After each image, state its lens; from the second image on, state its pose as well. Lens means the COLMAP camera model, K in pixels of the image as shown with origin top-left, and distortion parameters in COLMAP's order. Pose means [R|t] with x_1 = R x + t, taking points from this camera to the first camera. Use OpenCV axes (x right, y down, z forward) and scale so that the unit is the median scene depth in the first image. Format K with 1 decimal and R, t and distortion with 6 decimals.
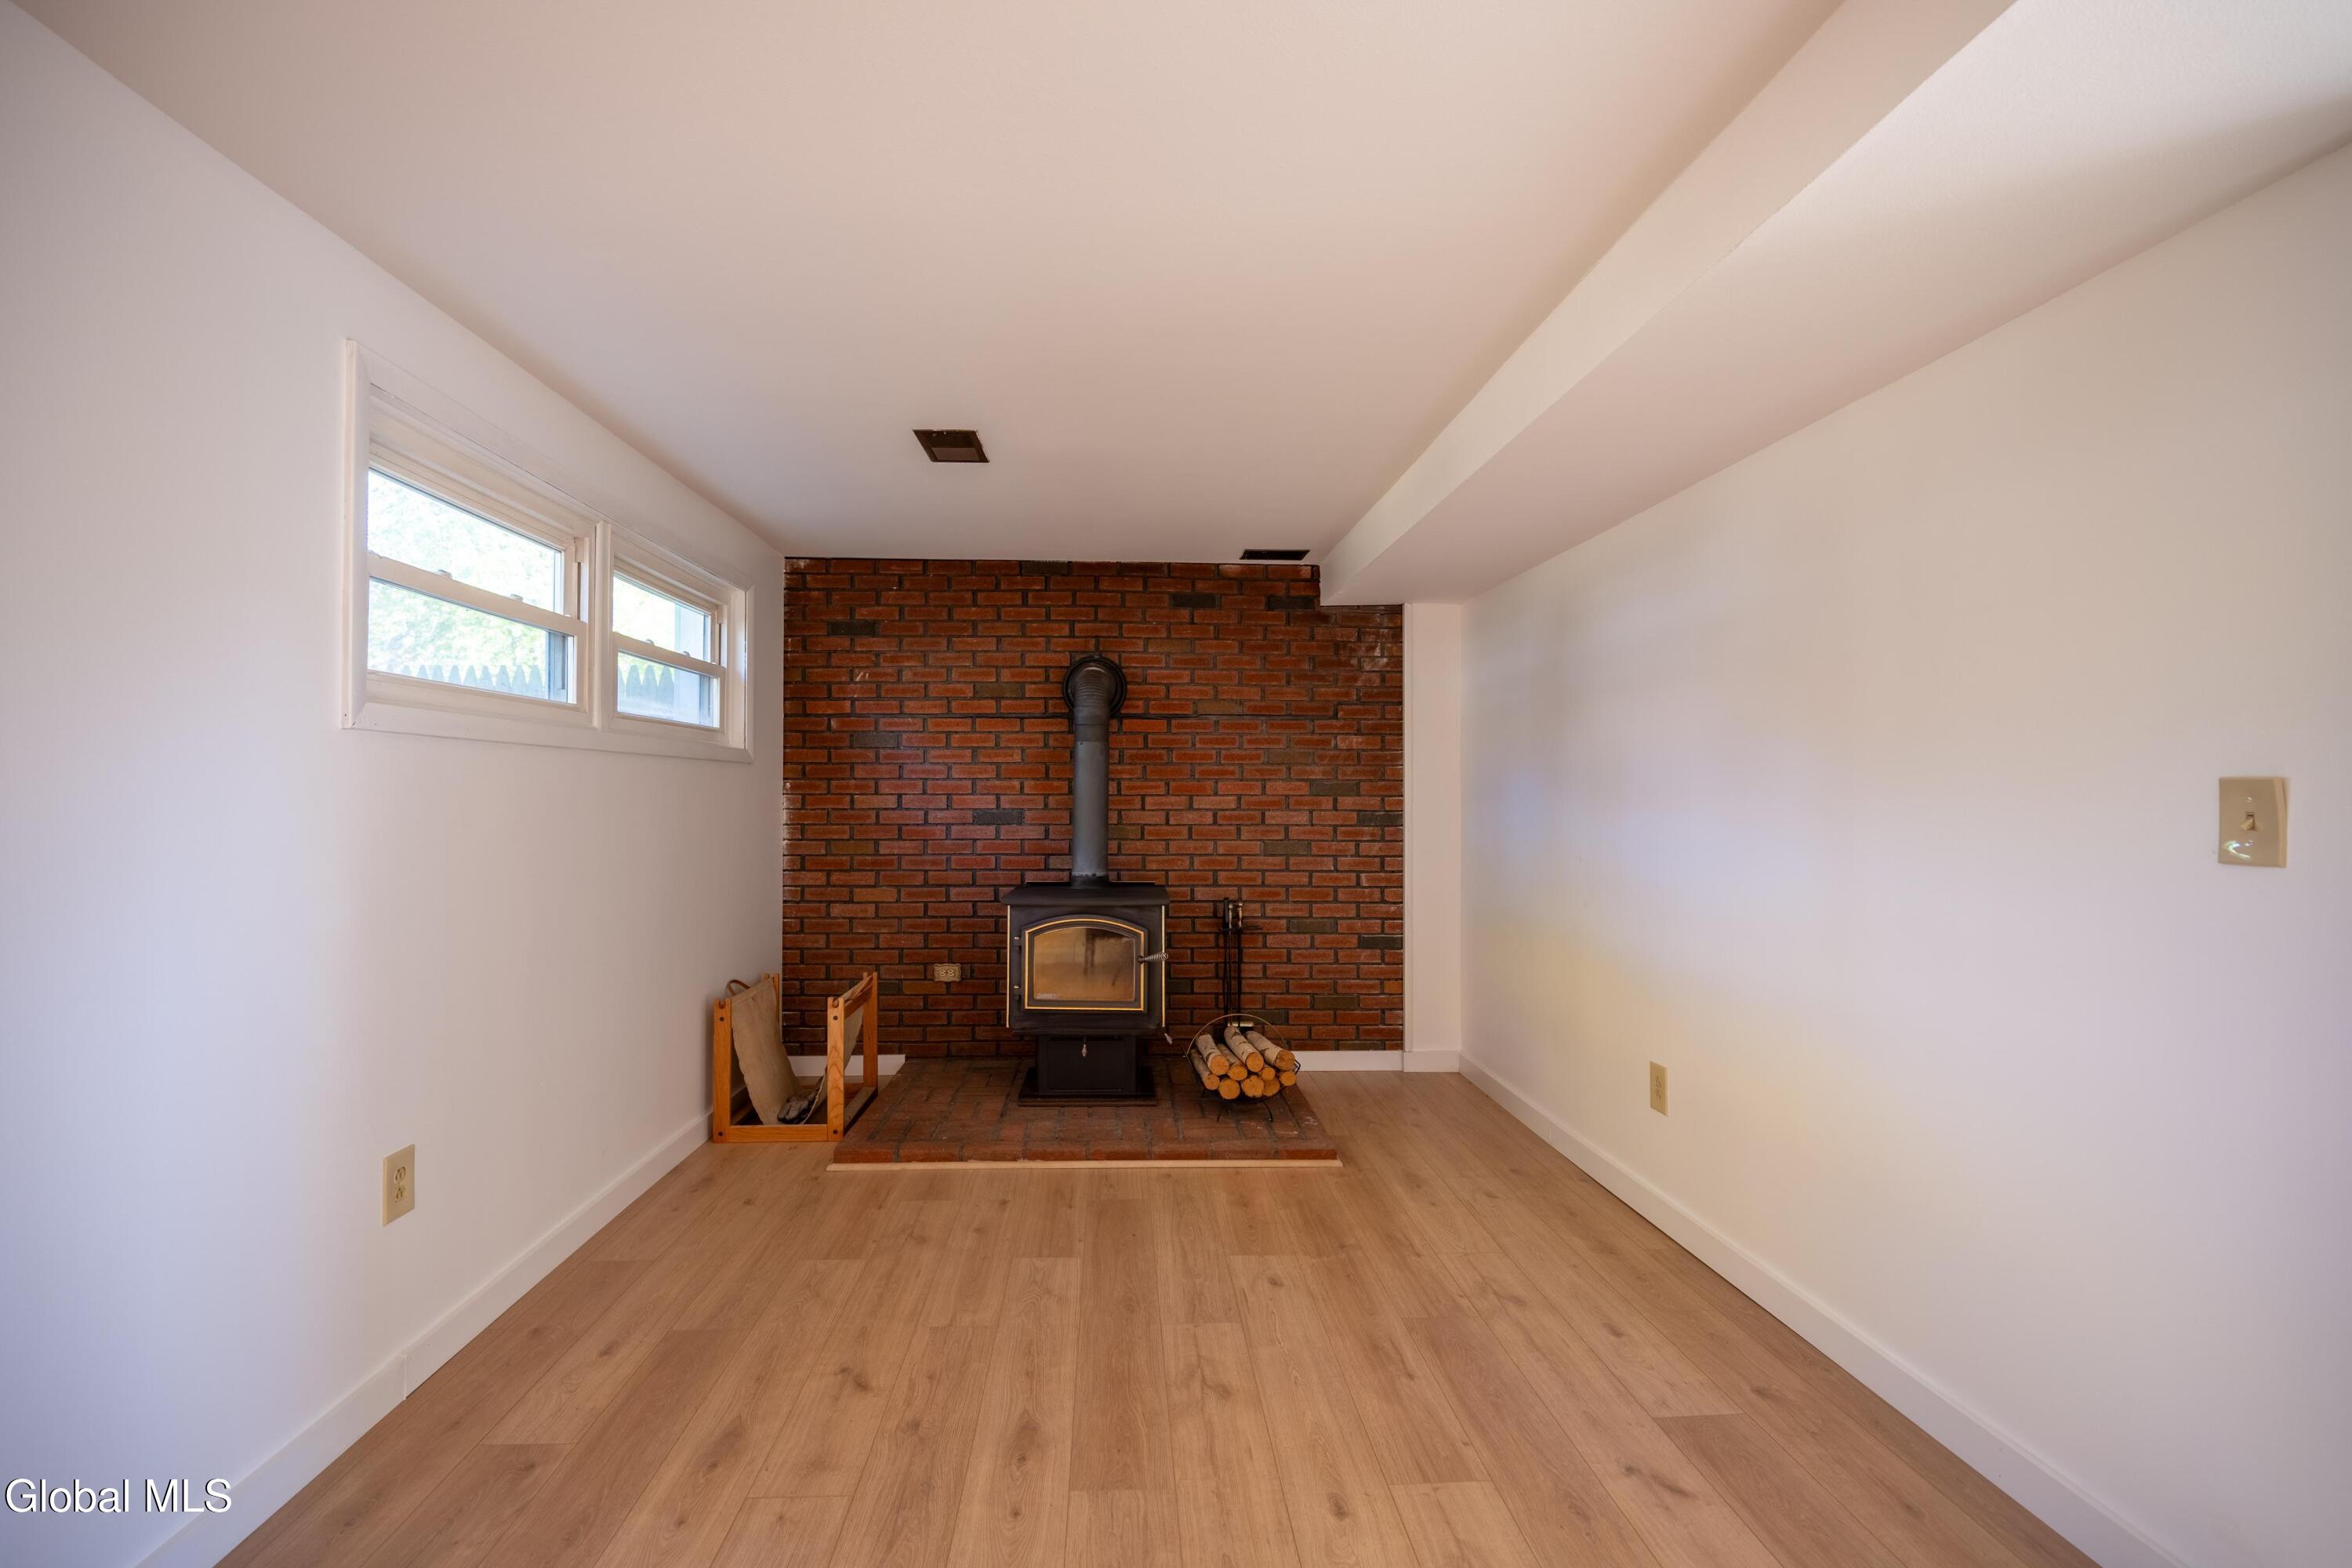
lens RADIAL K [[966.4, 0, 1169.3], [0, 966.4, 783.8], [0, 0, 1]] dist [0.000574, 0.000078]
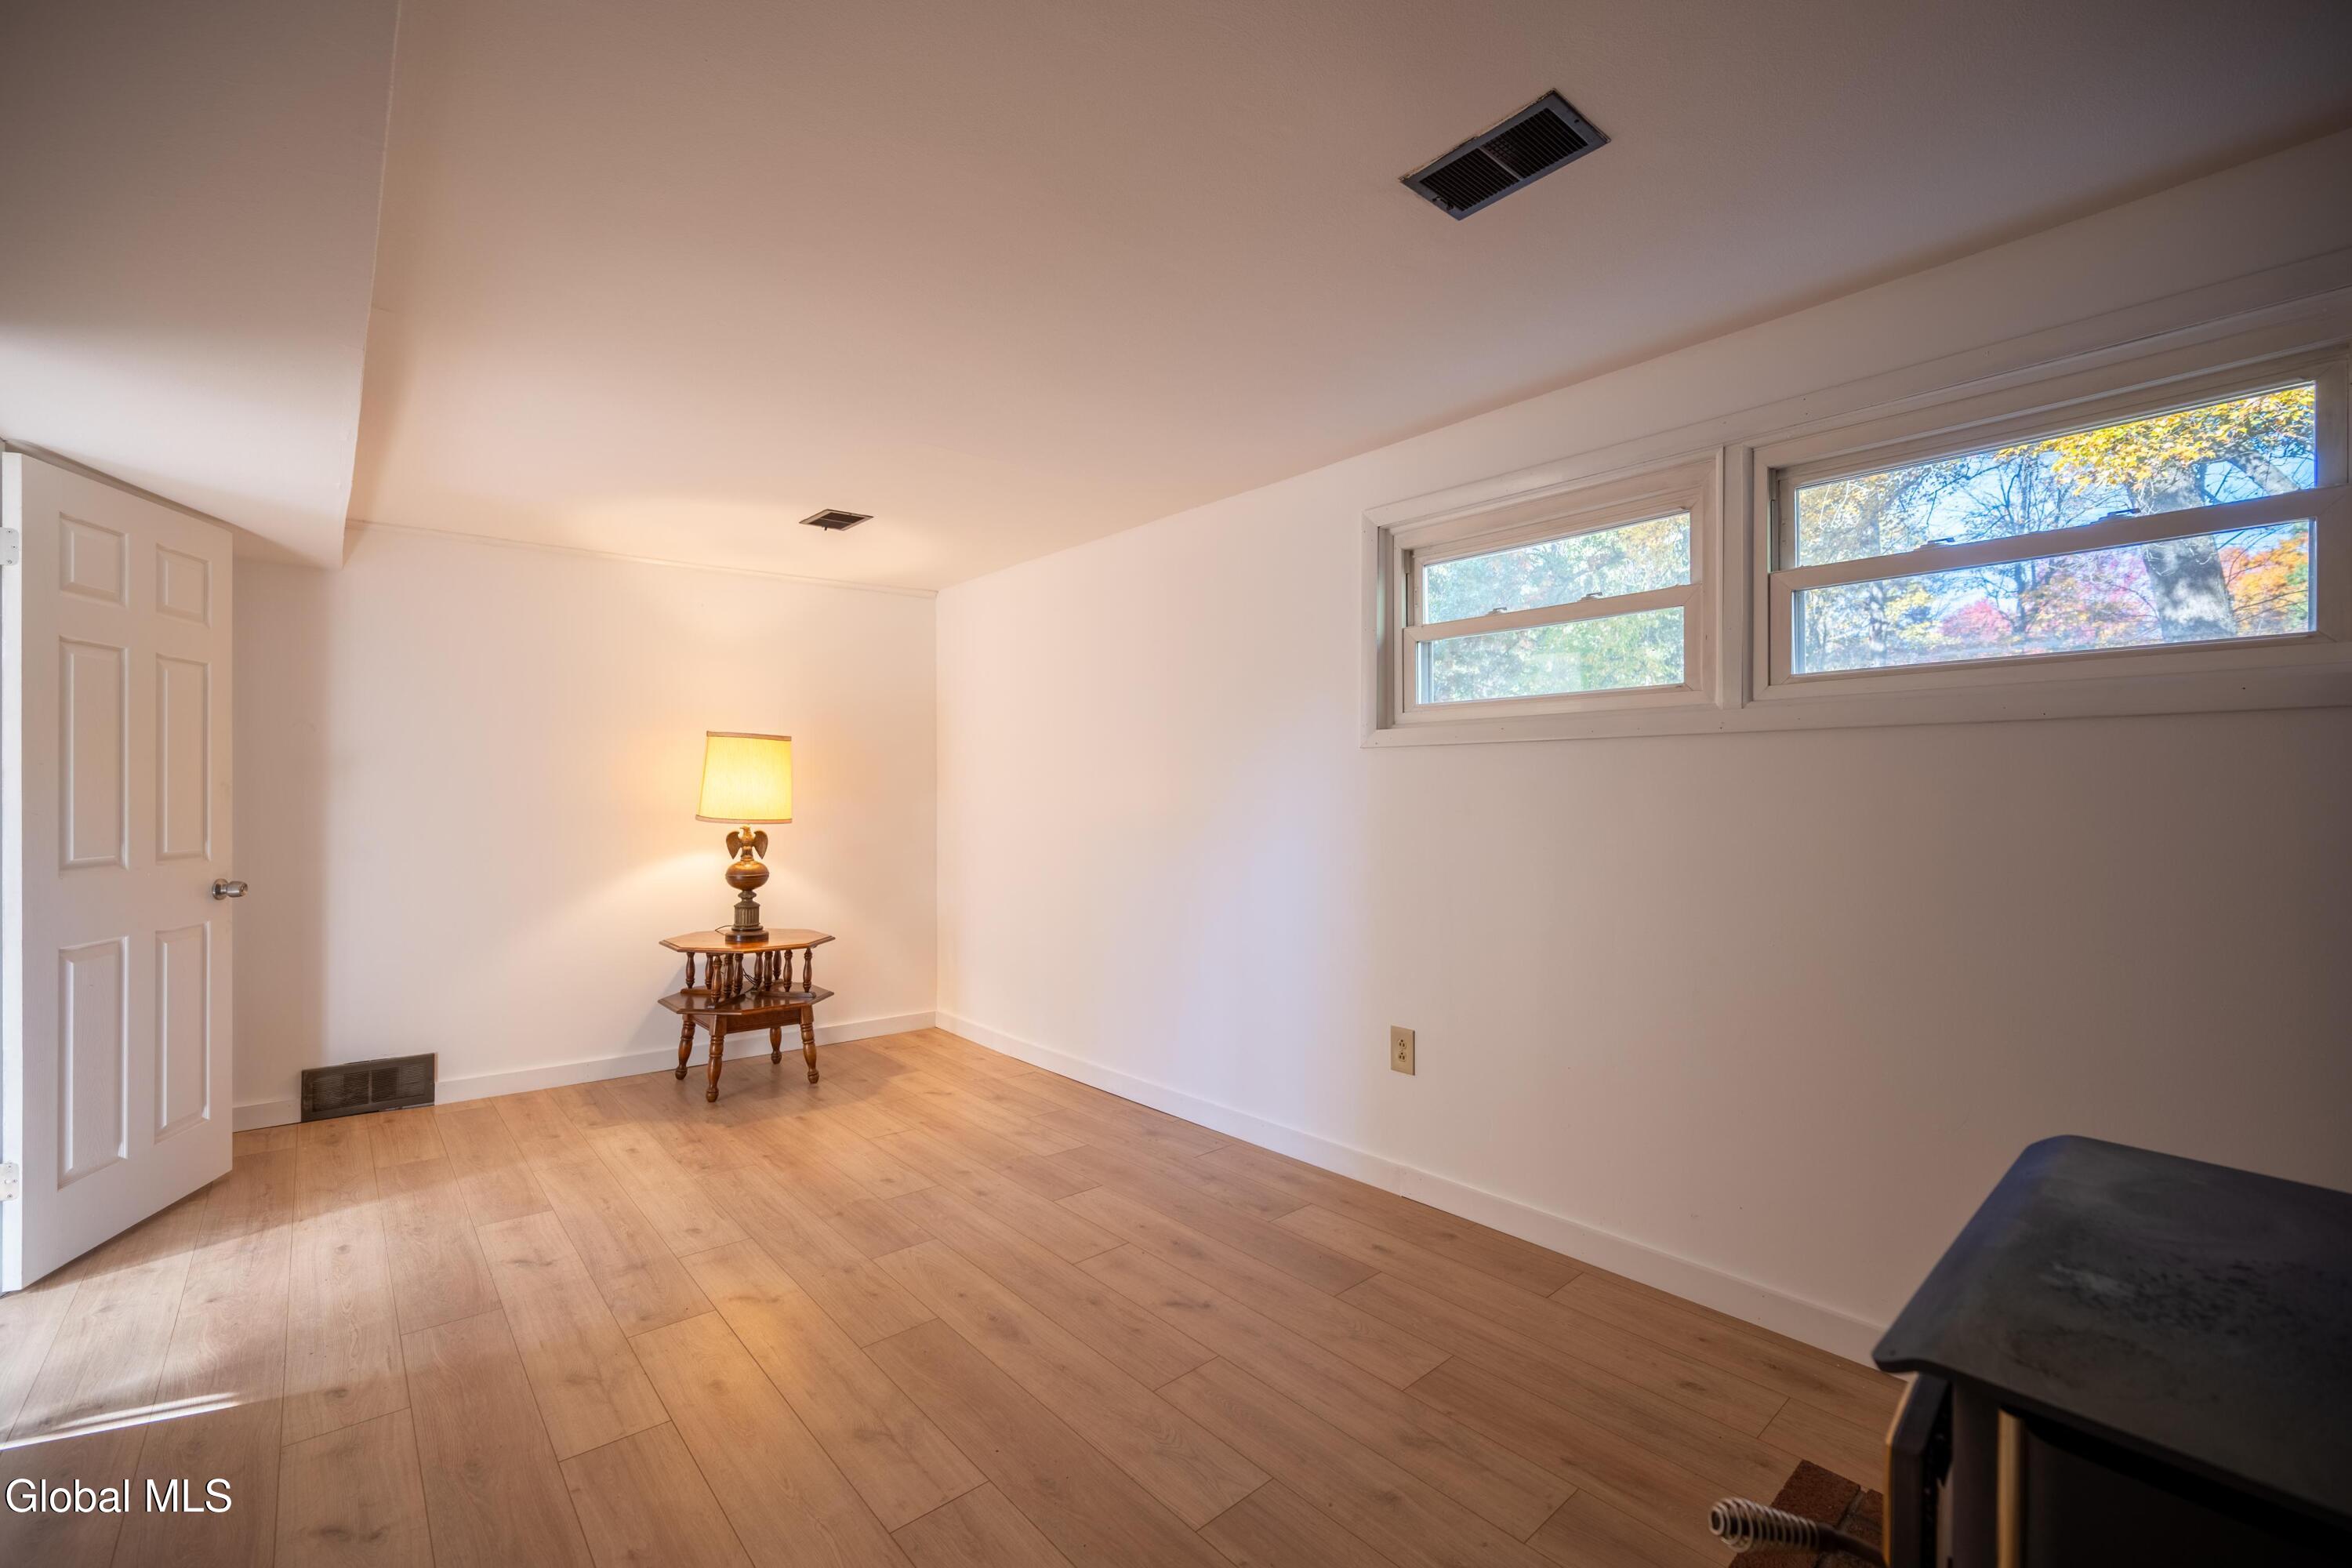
lens RADIAL K [[966.4, 0, 1169.3], [0, 966.4, 783.8], [0, 0, 1]] dist [0.000574, 0.000078]
pose [[-0.785478, -0.003645, -0.618879, 0.388742], [0.008852, 0.999814, -0.017124, 0.025911], [0.618827, -0.018928, -0.785299, 1.865115]]
